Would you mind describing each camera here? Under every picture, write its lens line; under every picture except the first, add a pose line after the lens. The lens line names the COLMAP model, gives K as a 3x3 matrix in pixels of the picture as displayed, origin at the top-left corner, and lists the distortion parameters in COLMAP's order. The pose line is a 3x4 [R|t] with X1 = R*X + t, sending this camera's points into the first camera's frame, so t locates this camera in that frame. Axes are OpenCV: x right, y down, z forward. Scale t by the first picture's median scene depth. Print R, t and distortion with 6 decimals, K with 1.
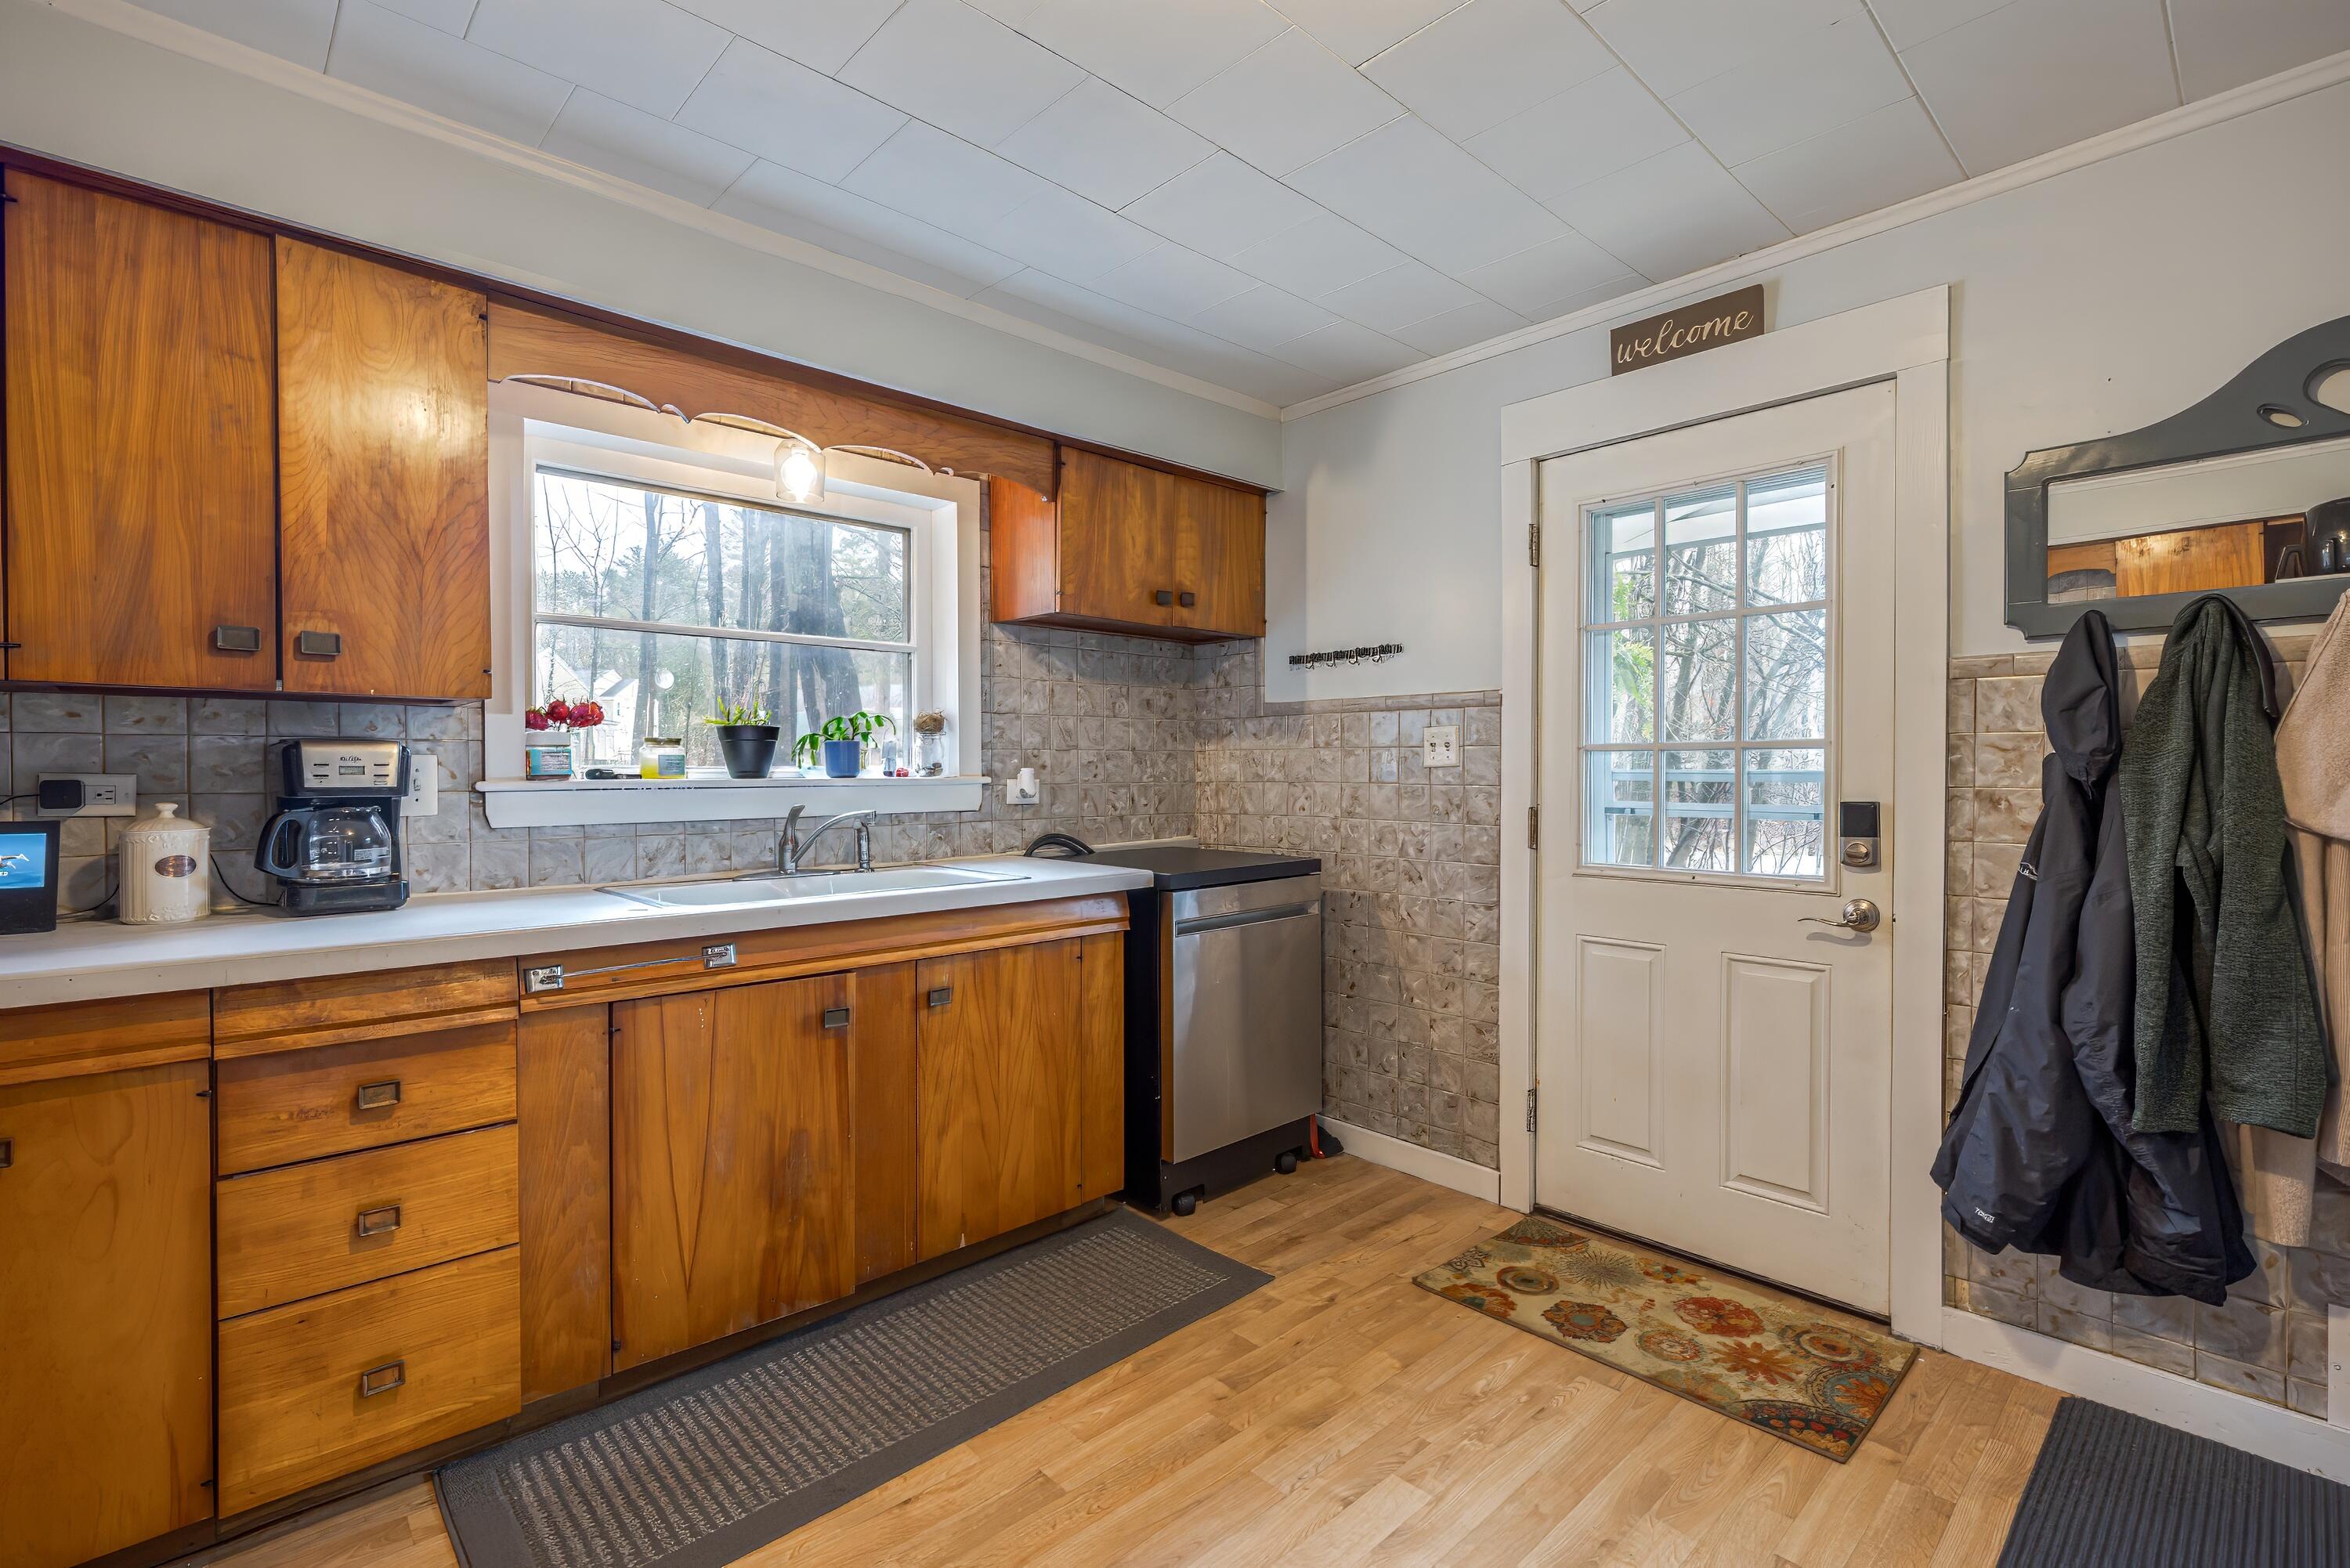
lens RADIAL K [[1063.0, 0, 1184.4], [0, 1063.0, 771.4], [0, 0, 1]] dist [-0.000348, -0.003095]
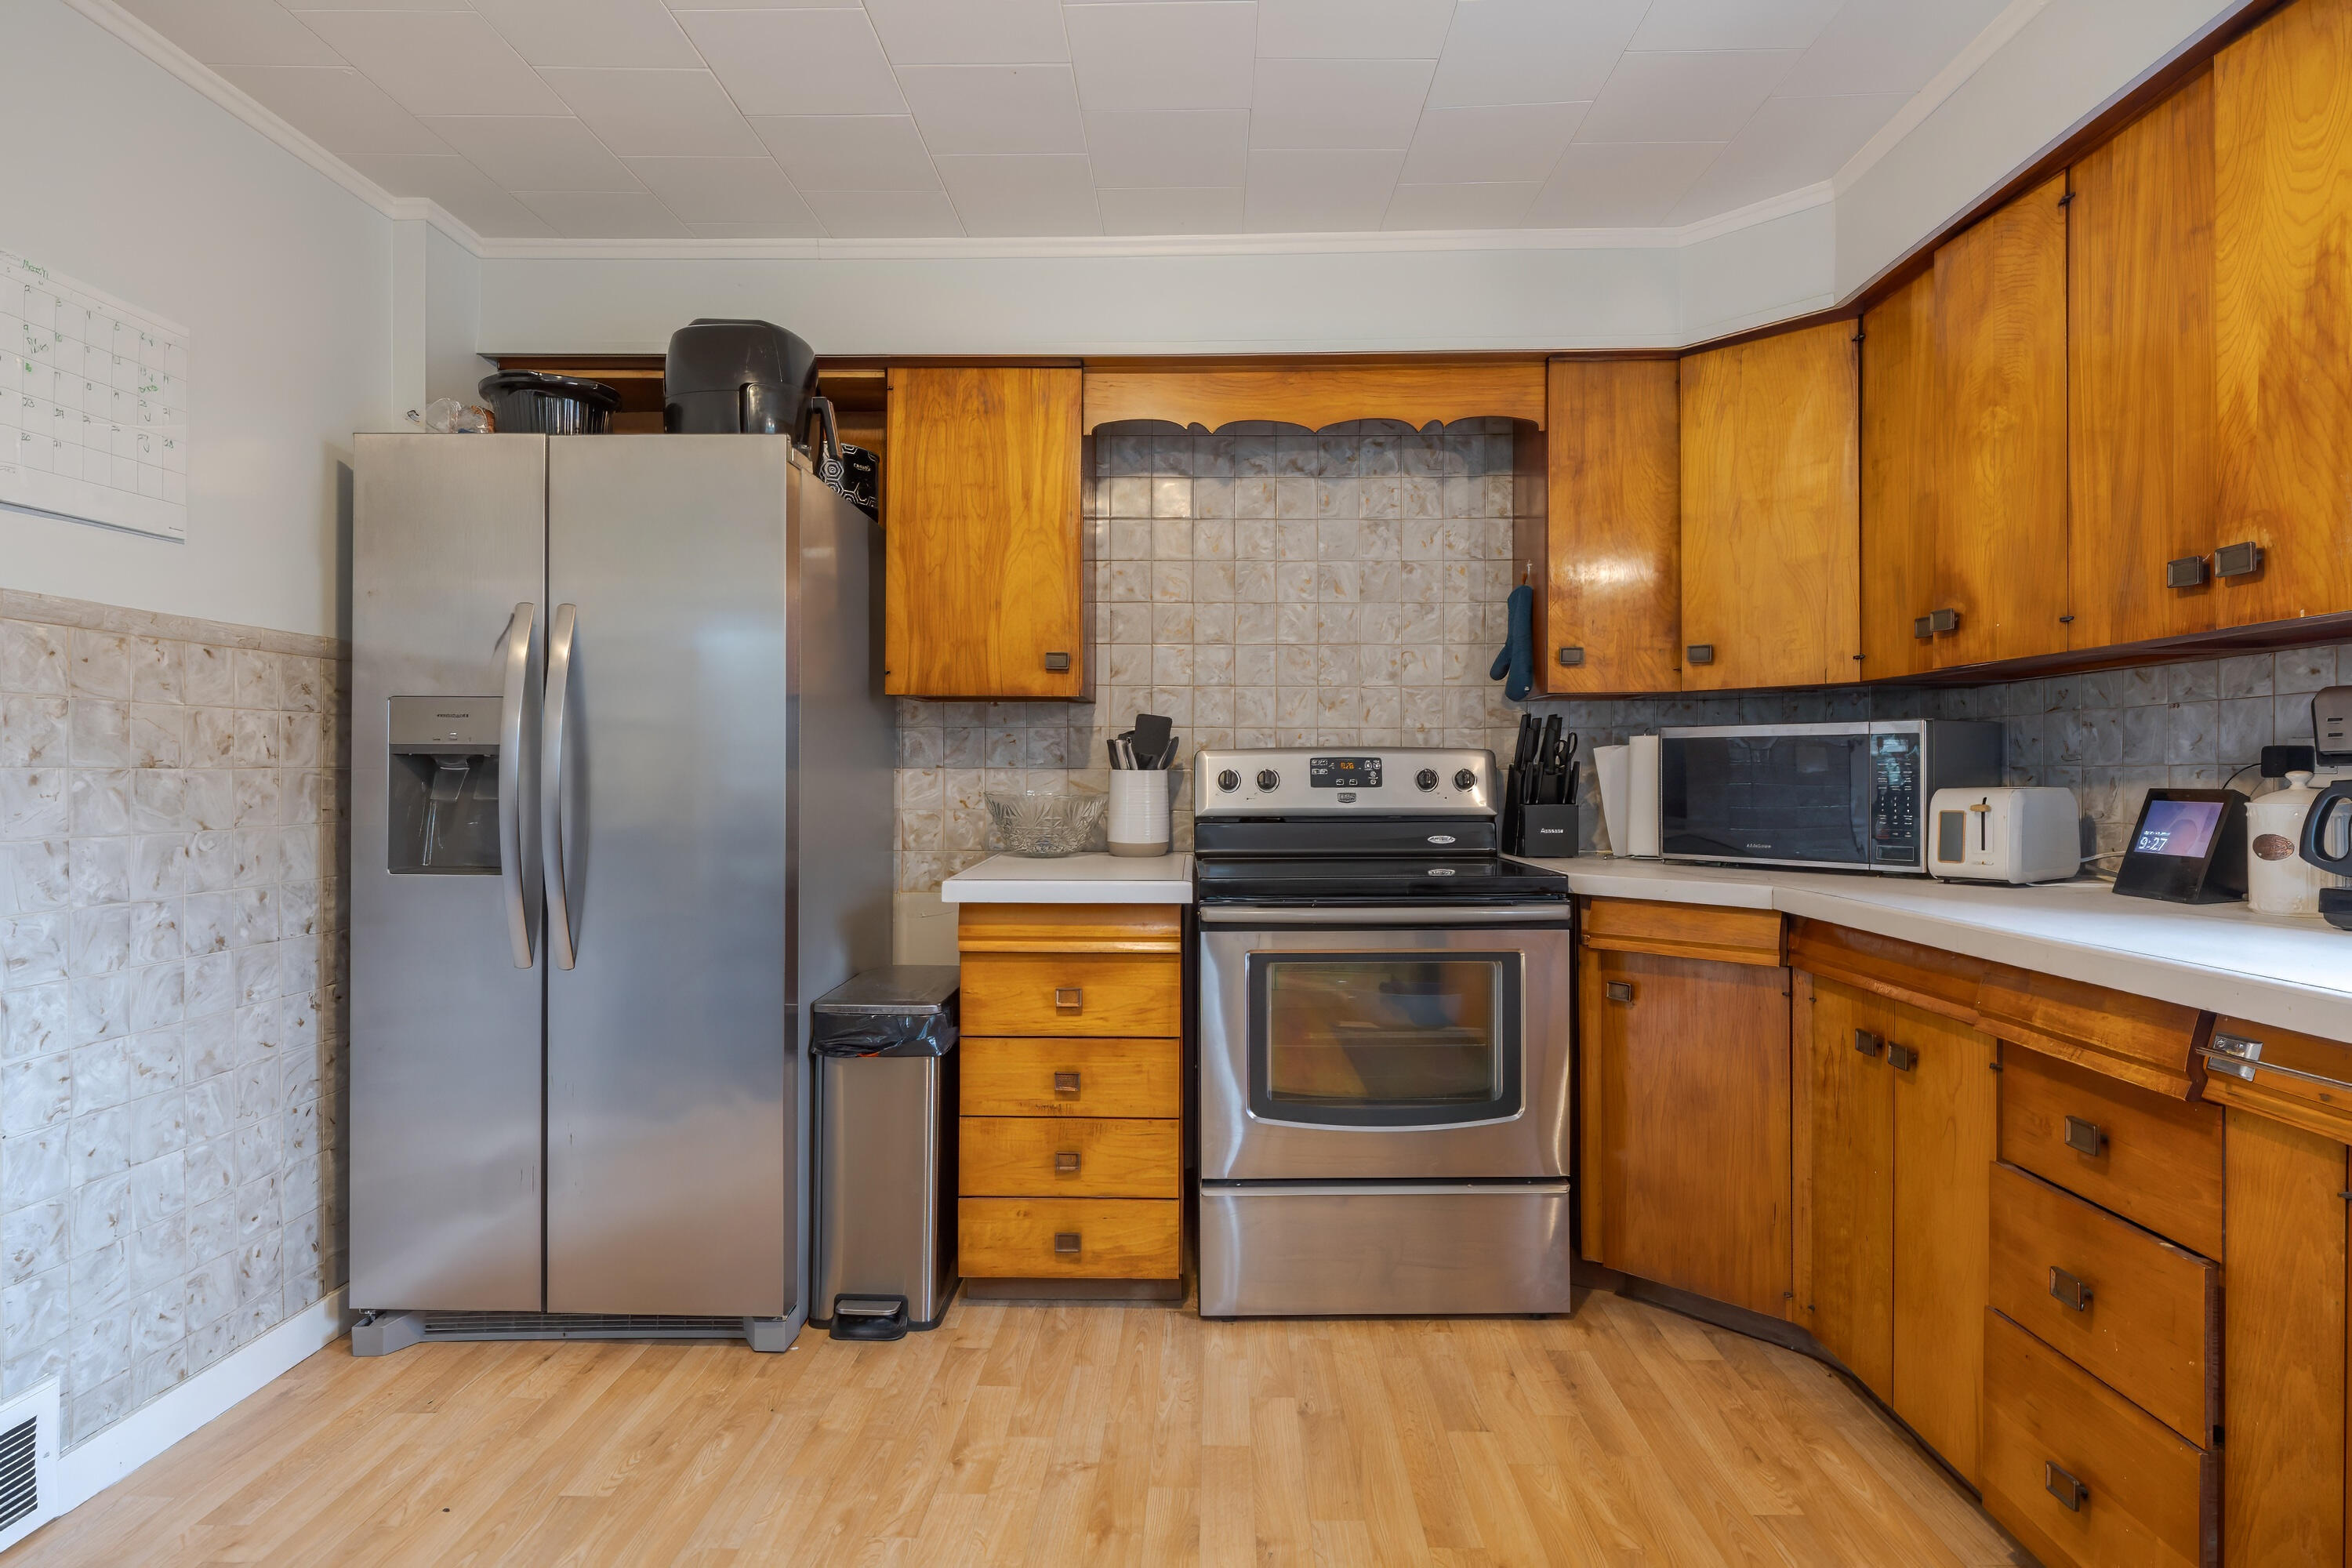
lens RADIAL K [[1210.3, 0, 1187.7], [0, 1210.3, 786.4], [0, 0, 1]] dist [-0.001517, -0.001556]
pose [[-0.701021, 0.010105, -0.713069, 0.254018], [0.004157, 0.999941, 0.010084, 0.022335], [0.713129, 0.004105, -0.701021, 0.832148]]
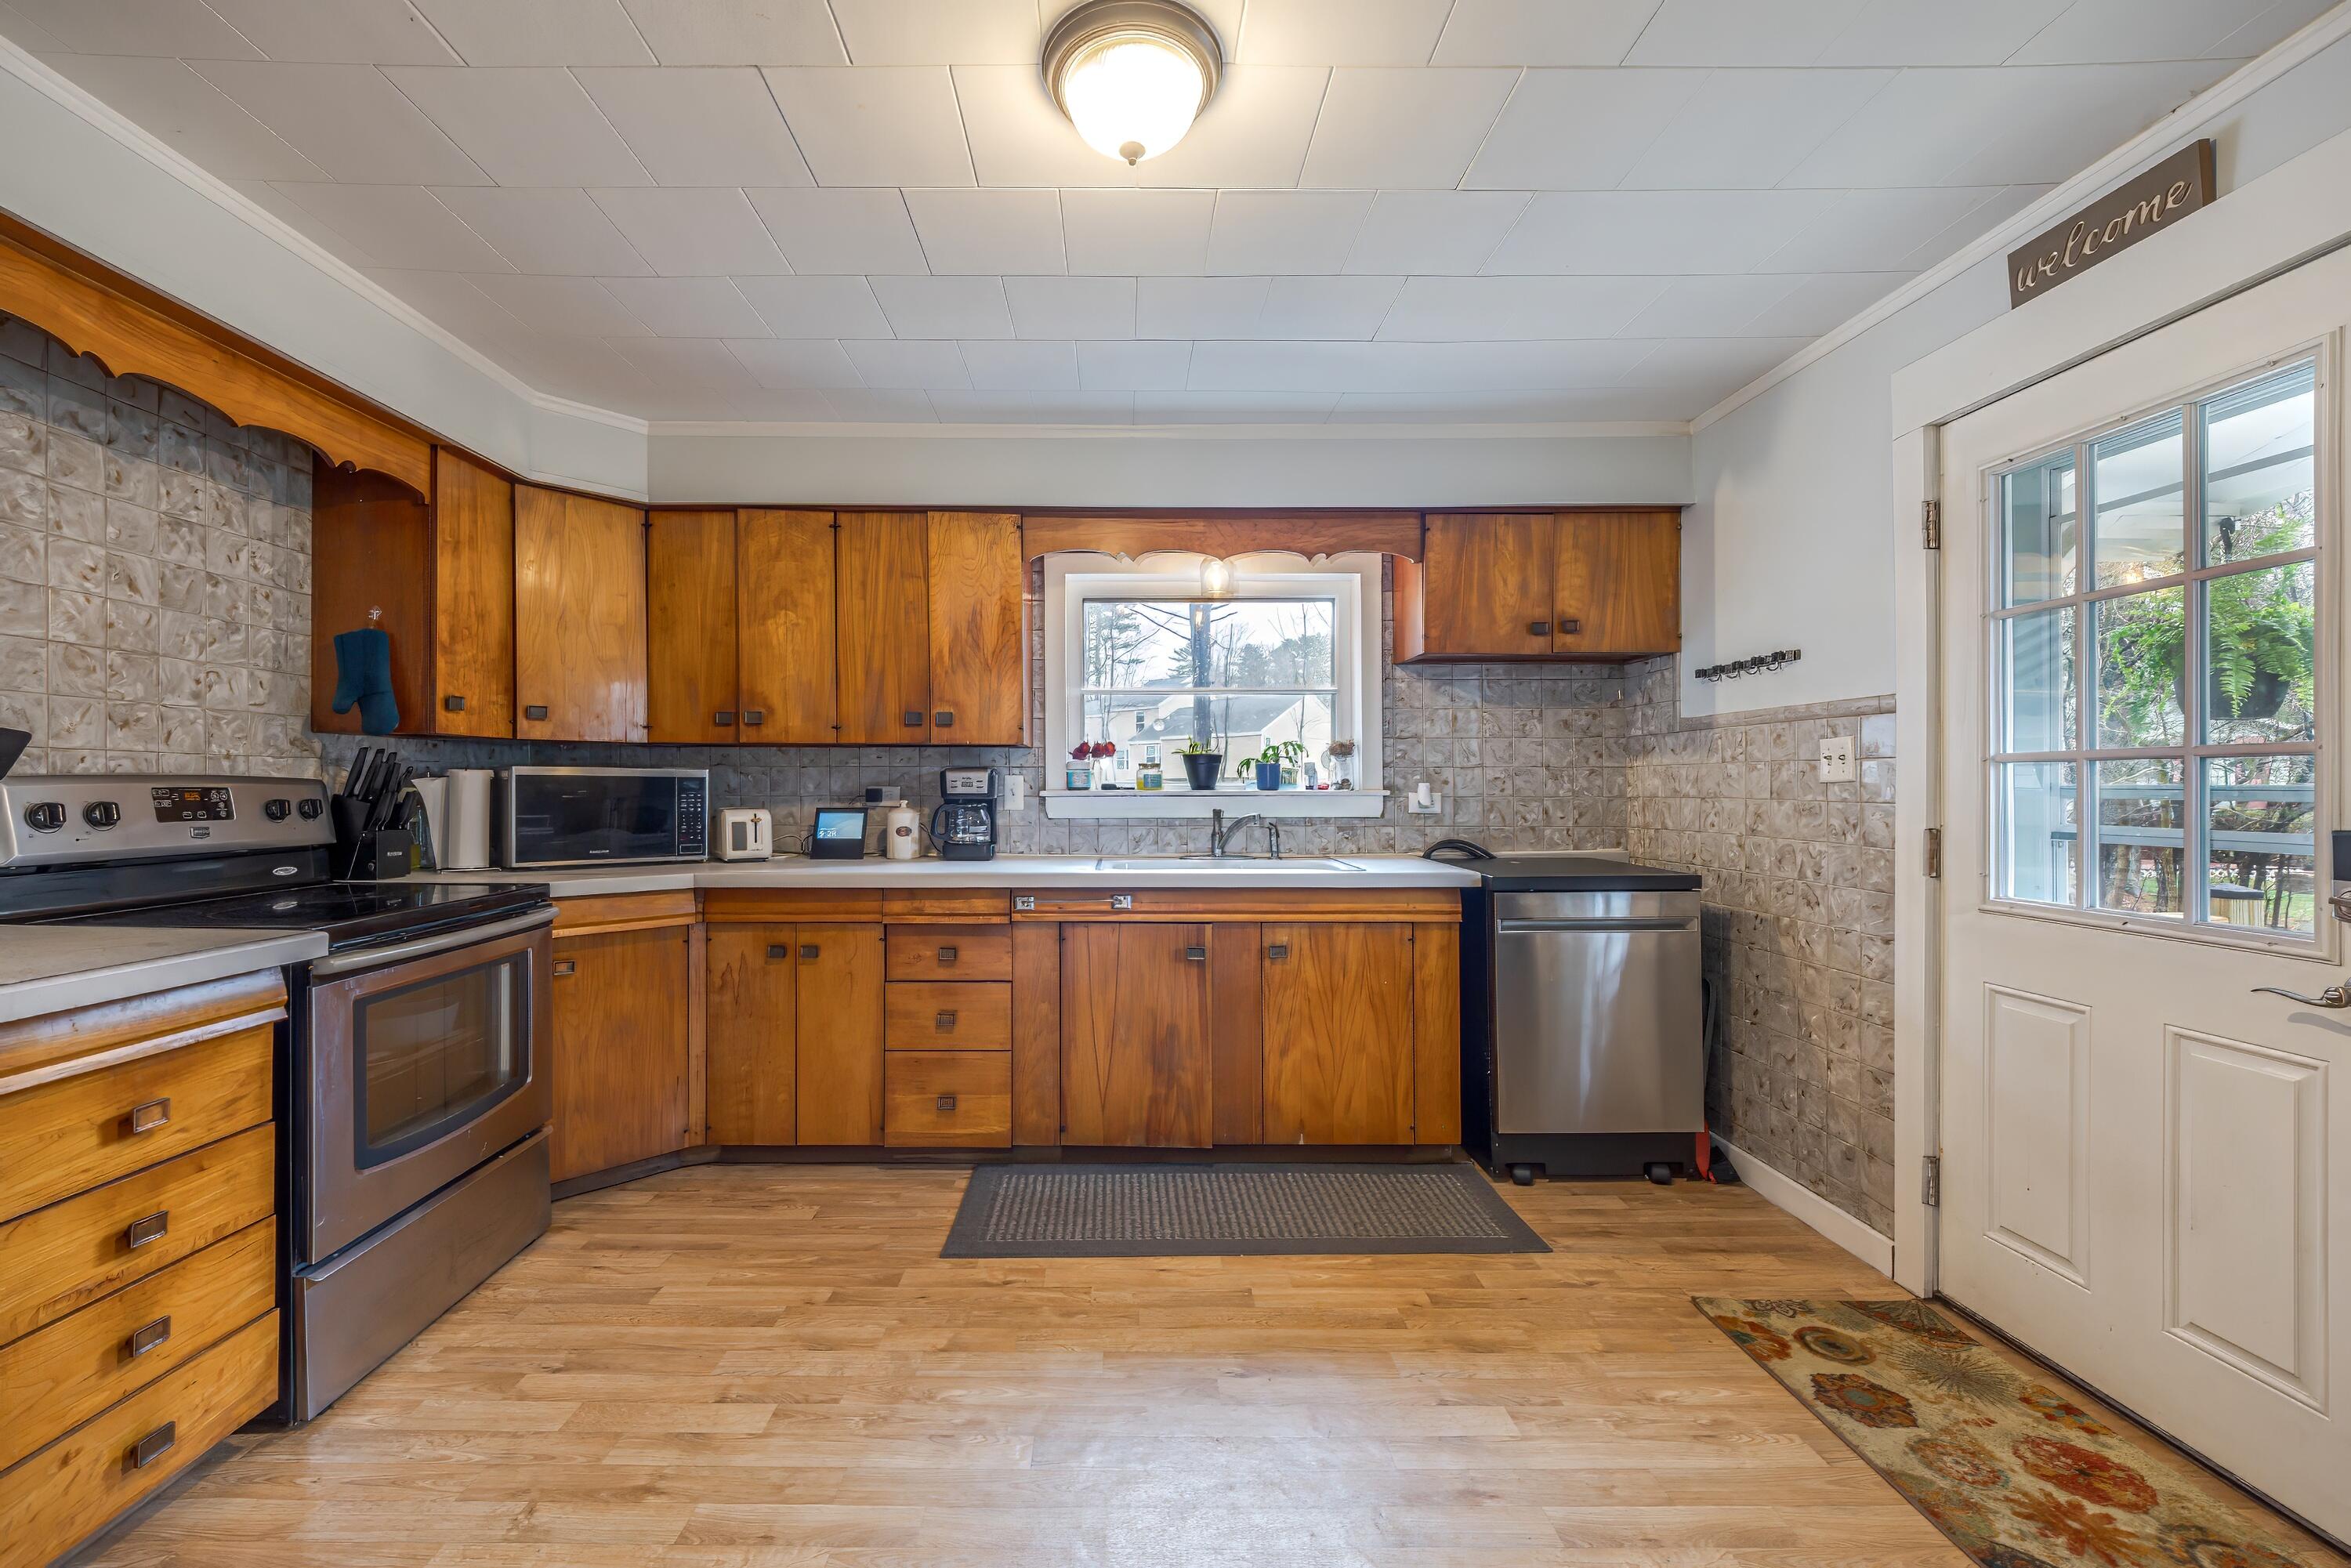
lens RADIAL K [[935.5, 0, 1108.5], [0, 935.5, 782.7], [0, 0, 1]] dist [-0.002410, -0.001234]
pose [[0.719006, -0.000269, -0.695004, 0.447396], [-0.002799, 0.999991, -0.003283, 0.000952], [0.694998, 0.004306, 0.718999, -0.008874]]
